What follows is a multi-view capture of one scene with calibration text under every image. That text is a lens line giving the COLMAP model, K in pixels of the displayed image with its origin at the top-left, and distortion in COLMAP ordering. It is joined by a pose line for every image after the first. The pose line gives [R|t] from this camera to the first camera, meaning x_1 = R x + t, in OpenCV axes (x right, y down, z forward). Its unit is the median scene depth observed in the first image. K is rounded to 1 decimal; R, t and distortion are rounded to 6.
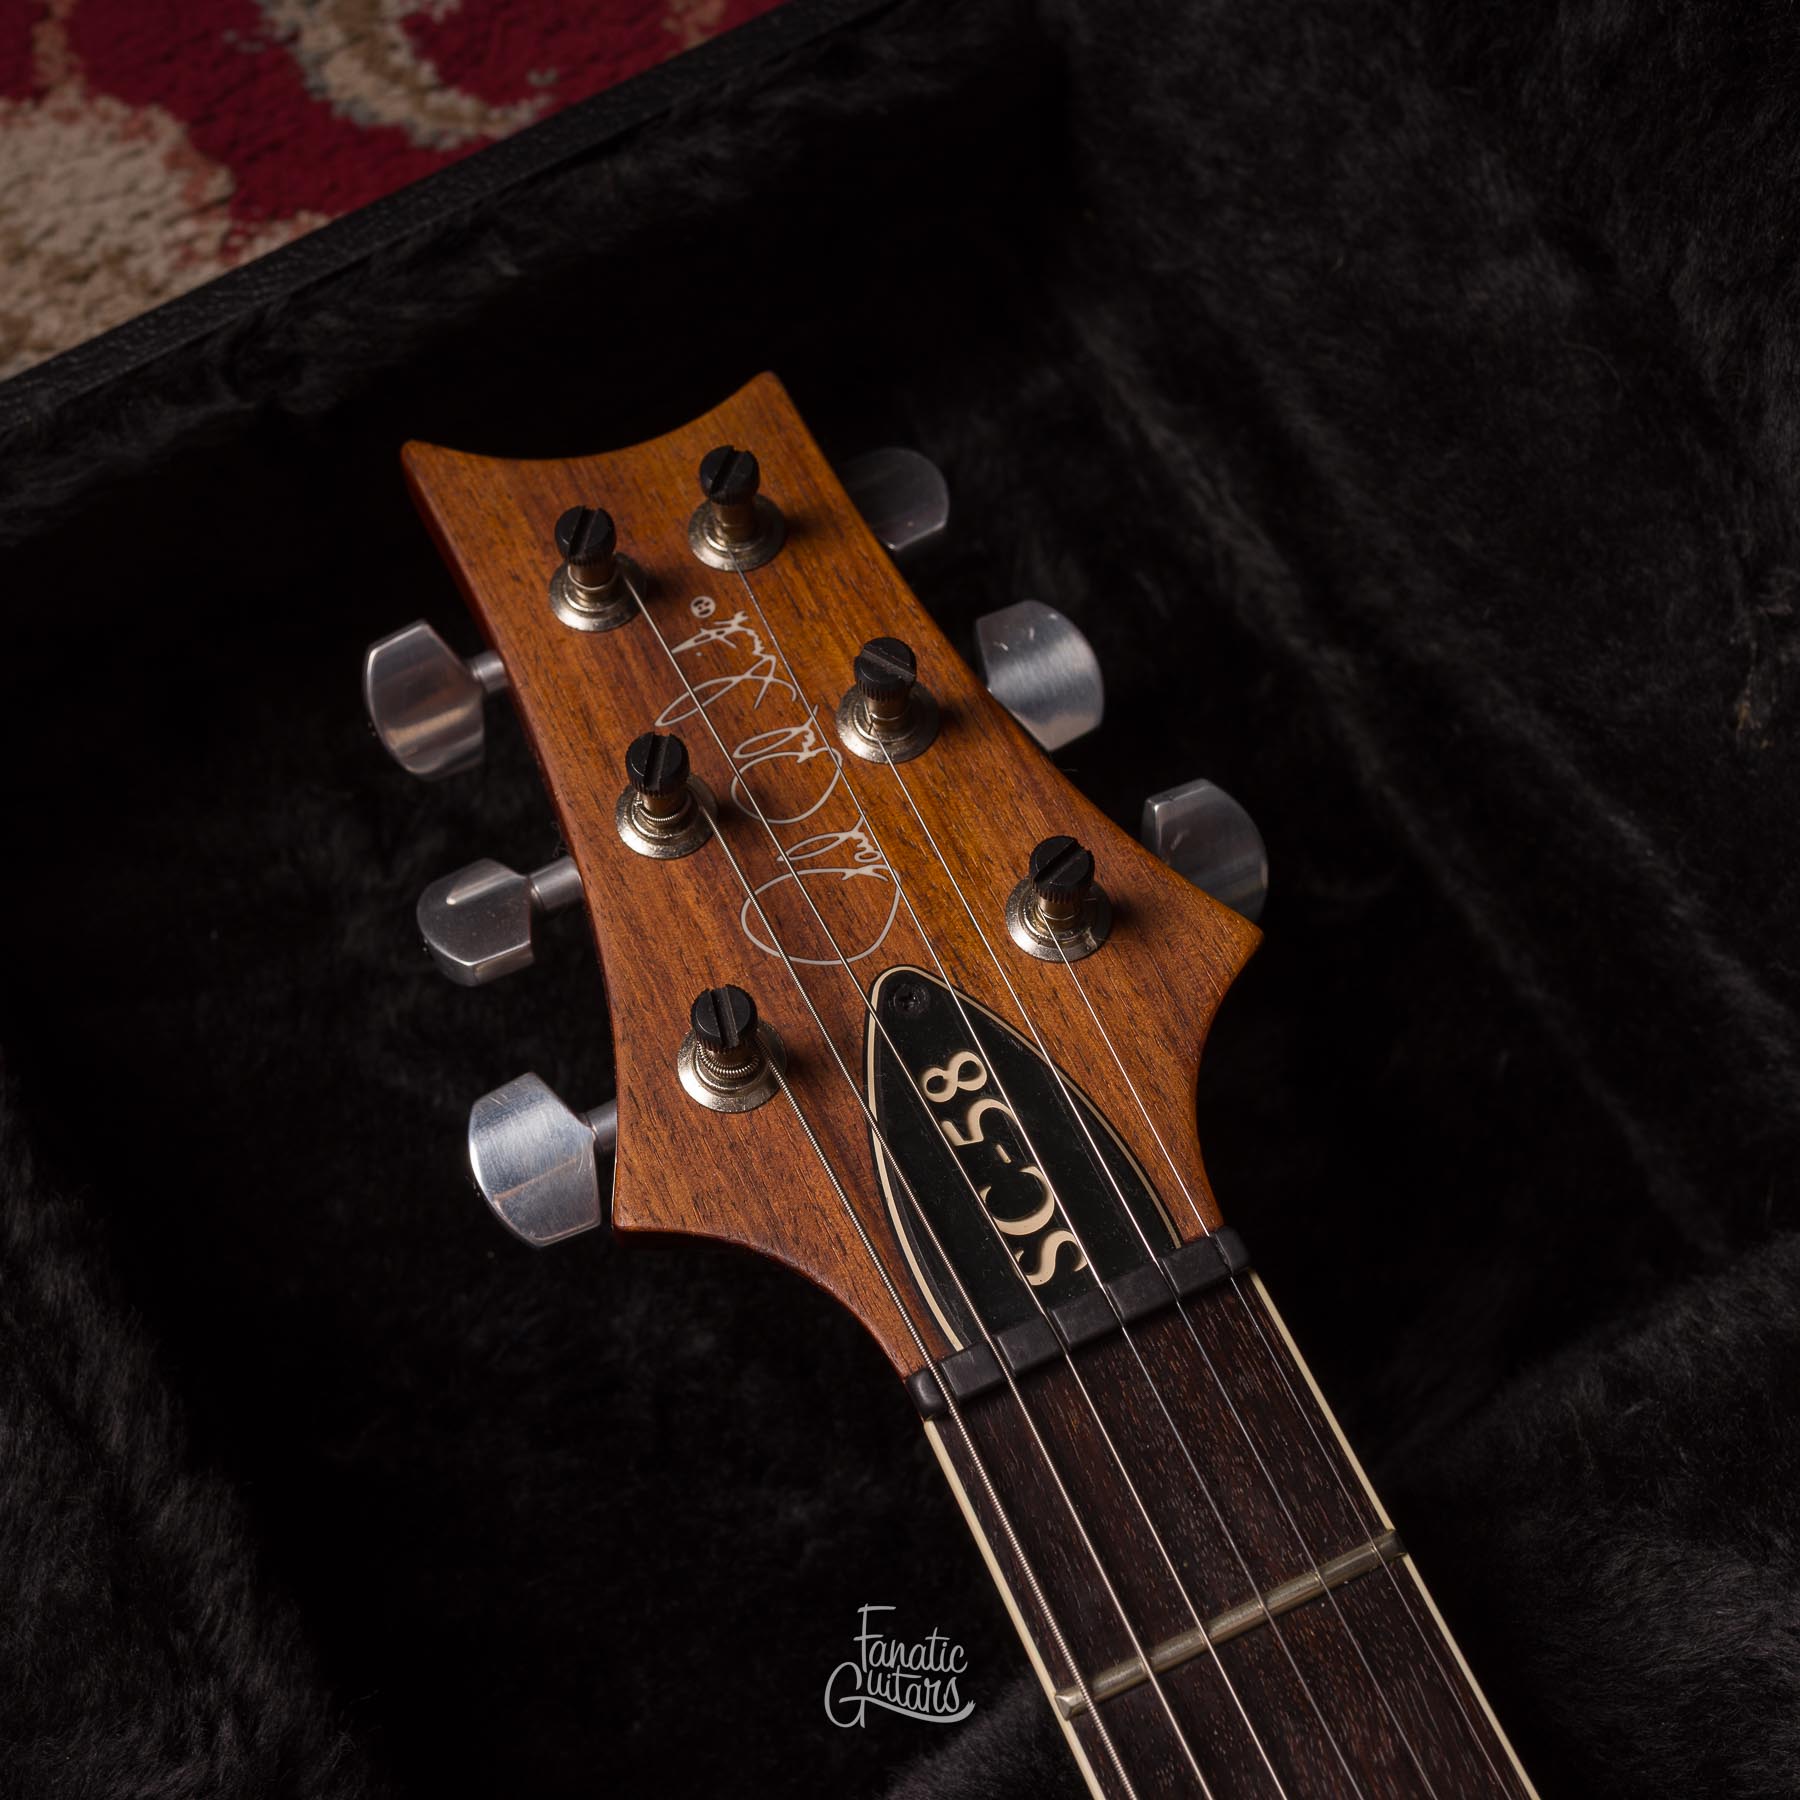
lens RADIAL K [[2827.2, 0, 729.5], [0, 2827.2, 832.9], [0, 0, 1]] dist [-0.001979, -0.006791]
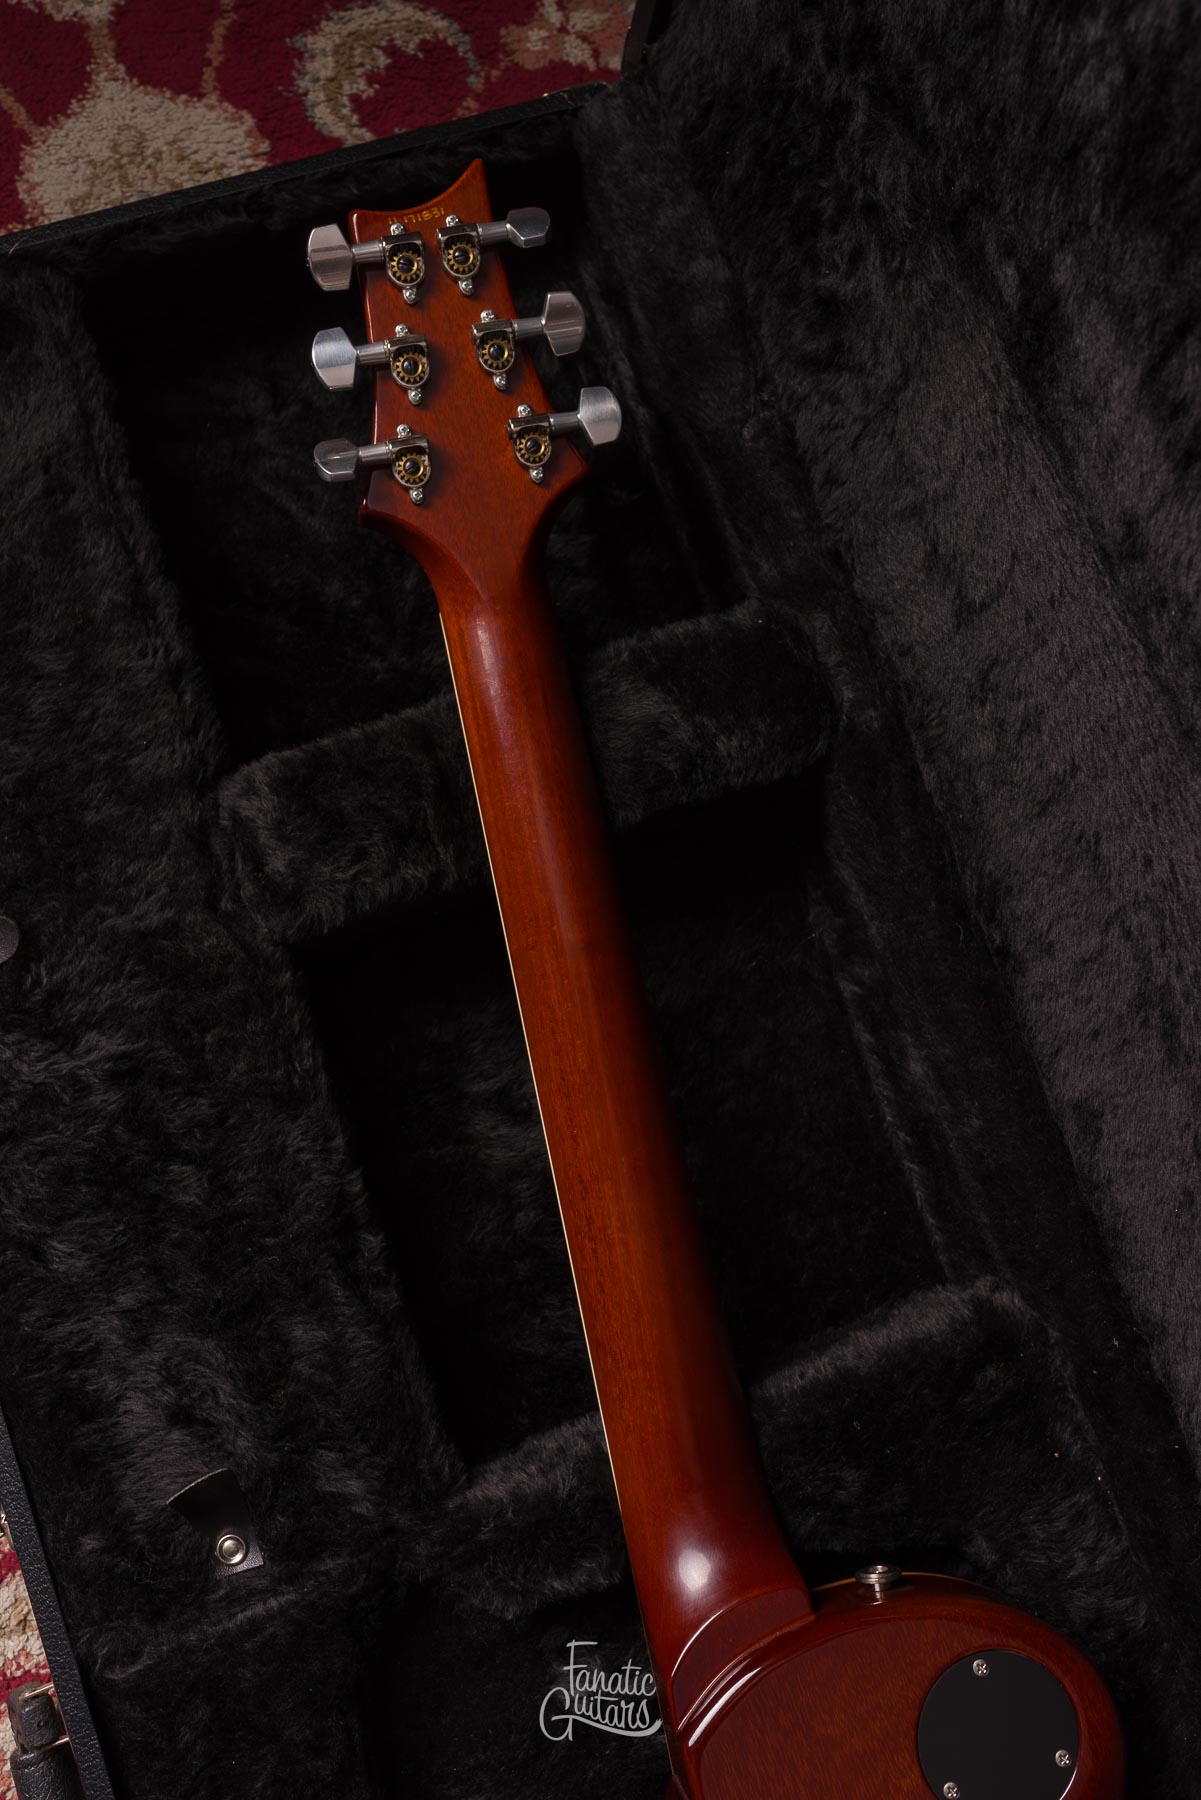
lens RADIAL K [[1727.5, 0, 600.5], [0, 1727.5, 900.0], [0, 0, 1]] dist [-0.000931, -0.001604]
pose [[0.980706, 0.192744, 0.032652, 0.236831], [-0.195217, 0.974407, 0.111450, 0.240509], [-0.010335, -0.115674, 0.993234, -0.754218]]
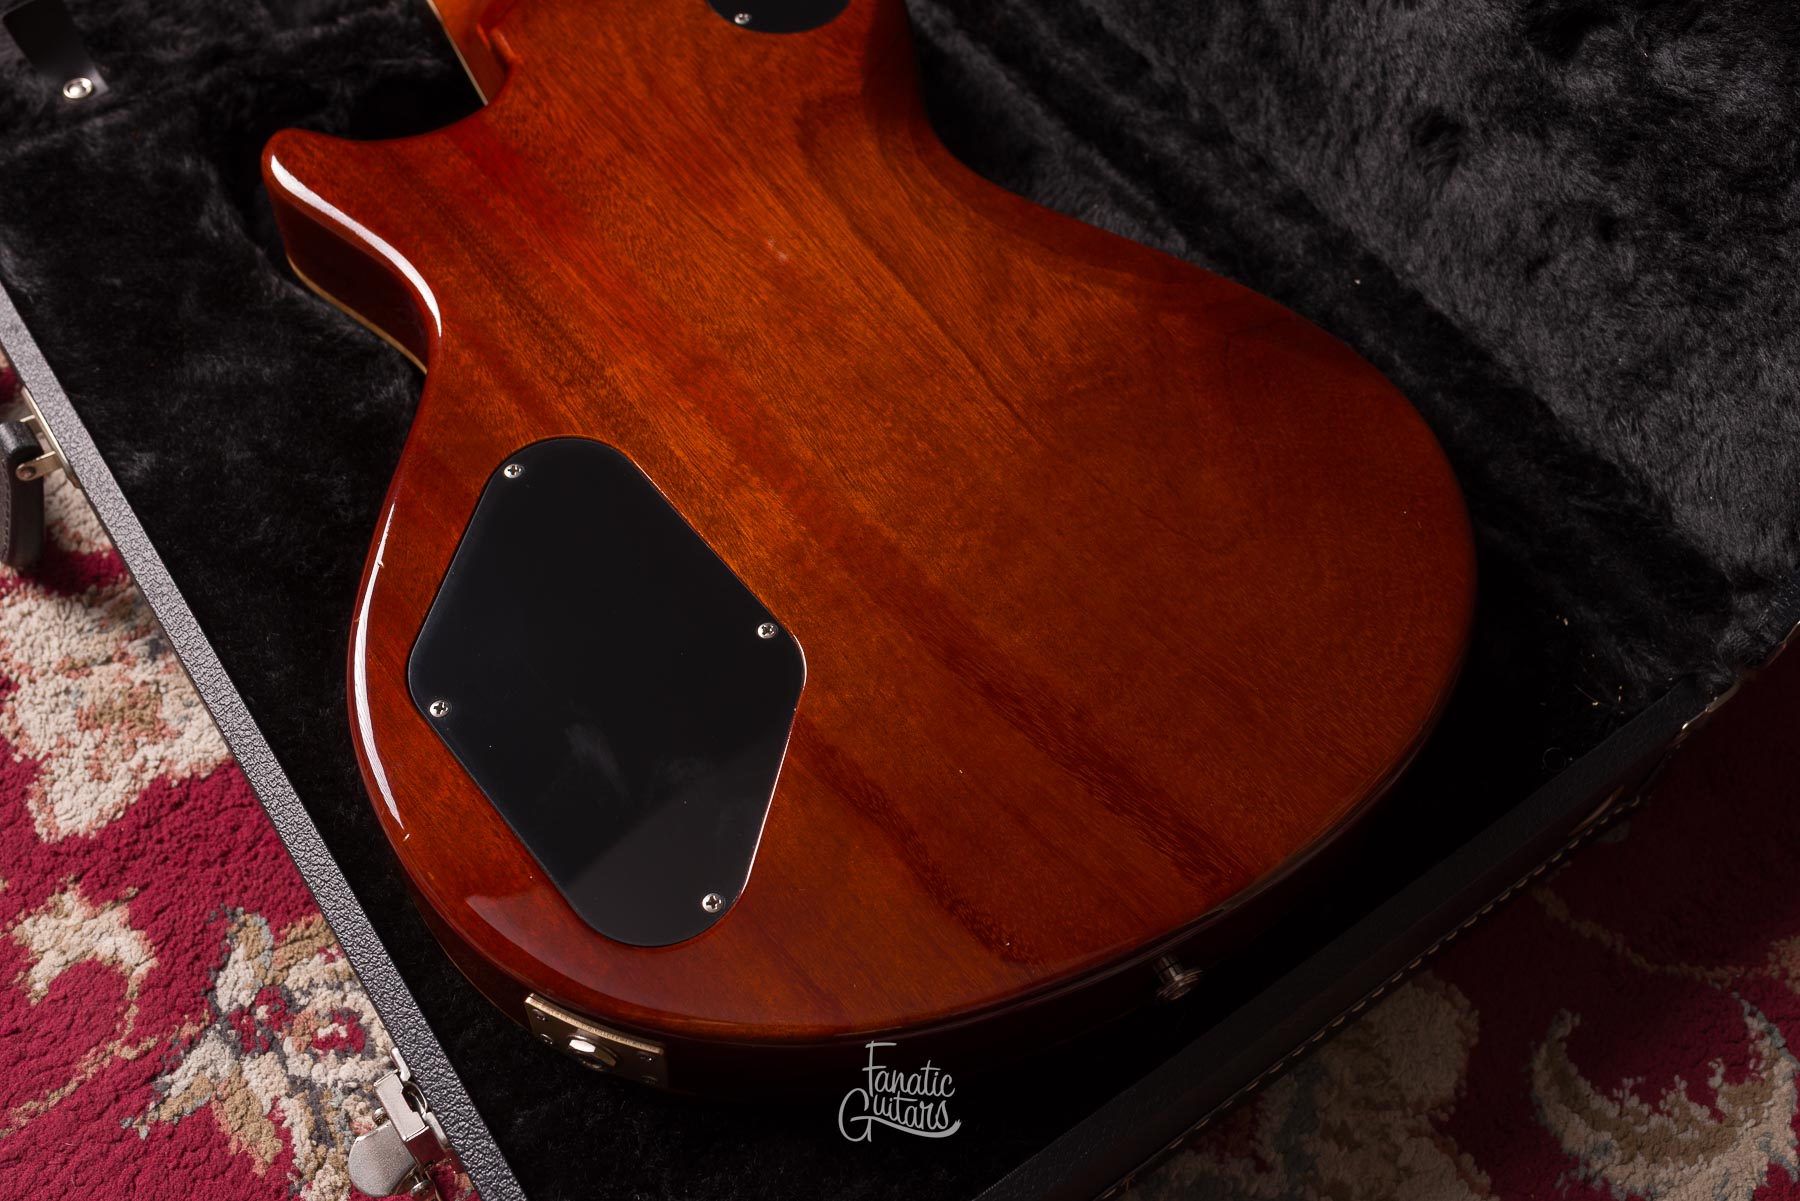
lens RADIAL K [[1753.1, 0, 900.0], [0, 1753.1, 600.5], [0, 0, 1]] dist [-0.000810, 0.003238]
pose [[0.995552, -0.068423, 0.064758, 0.699661], [0.083753, 0.957552, -0.275825, 1.963726], [-0.043137, 0.280022, 0.959024, -0.803991]]
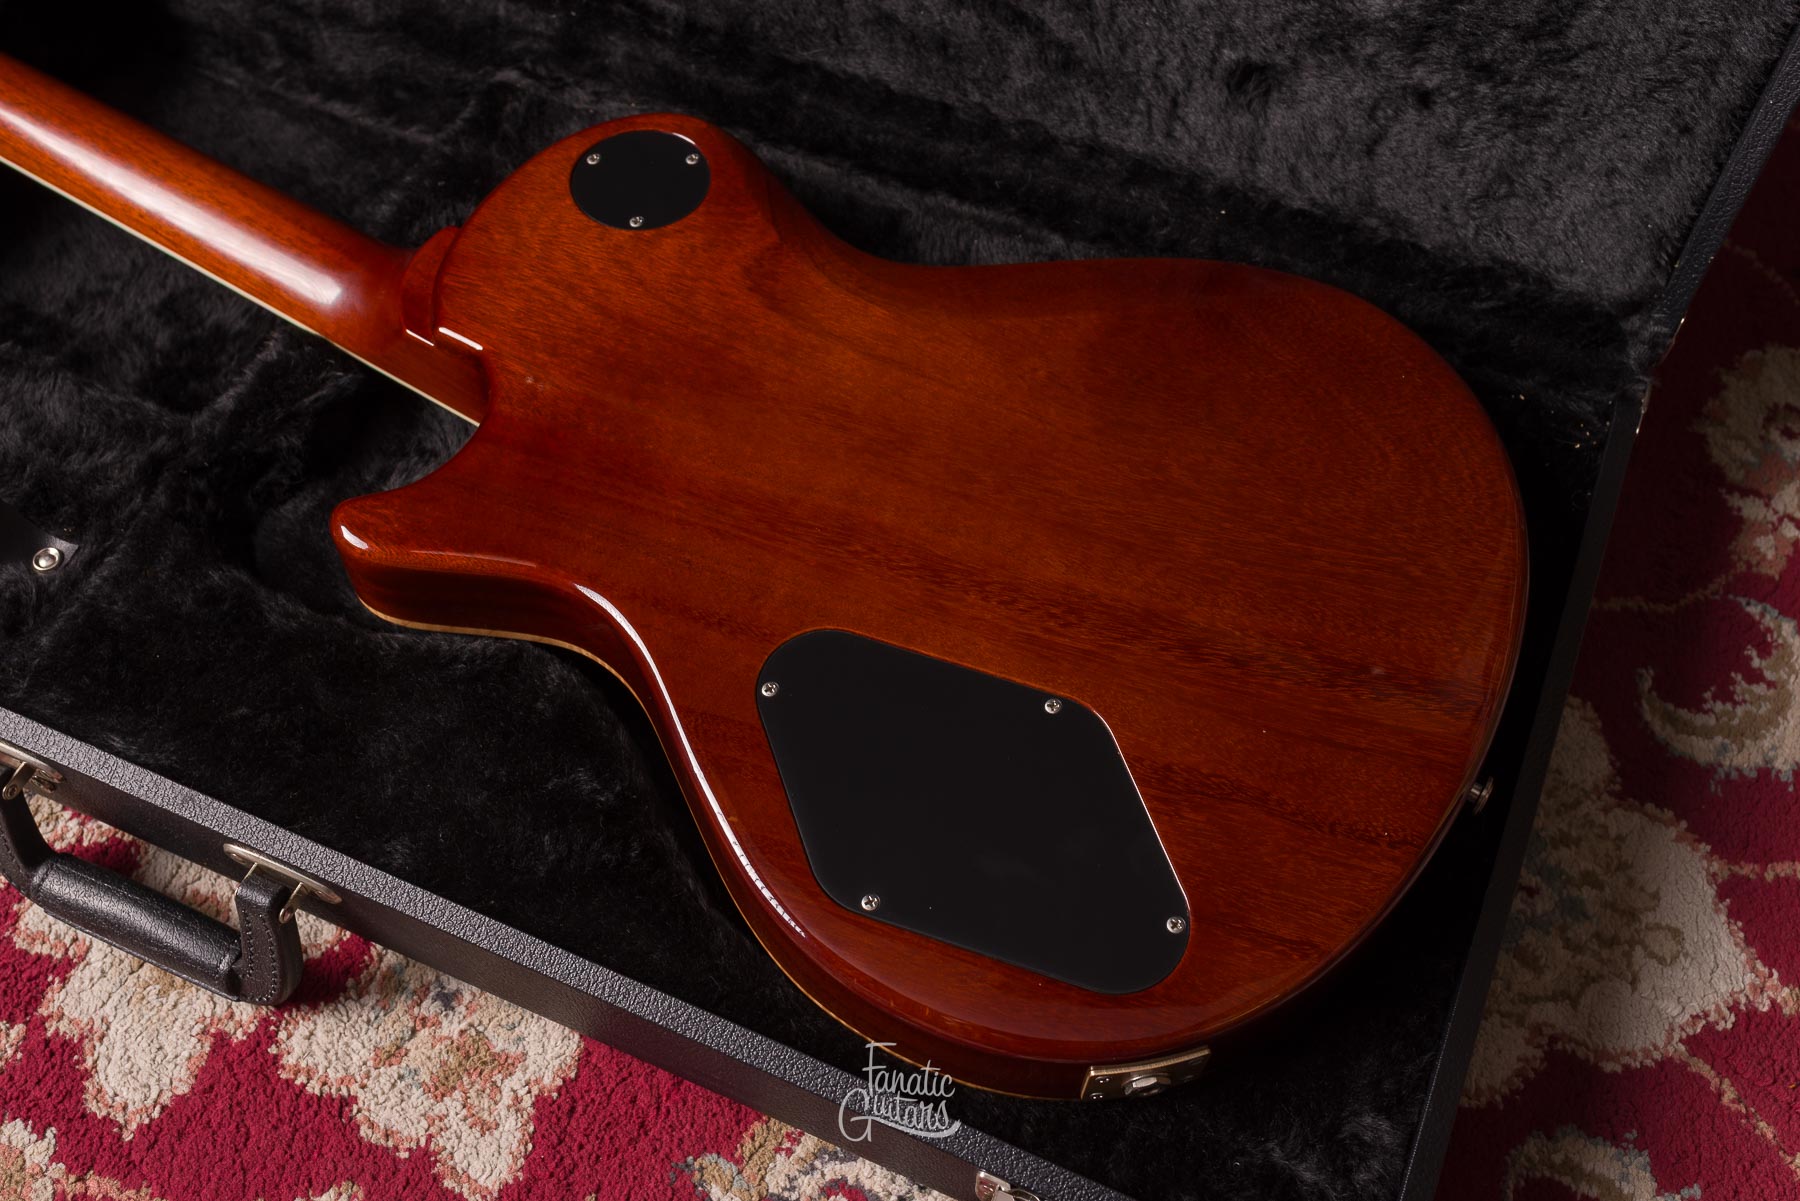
lens RADIAL K [[1739.2, 0, 900.0], [0, 1739.2, 600.5], [0, 0, 1]] dist [0.001411, -0.004880]
pose [[0.803536, -0.522067, 0.285964, 0.235635], [0.574078, 0.806670, -0.140425, 1.705383], [-0.157368, 0.277002, 0.947895, -0.974251]]
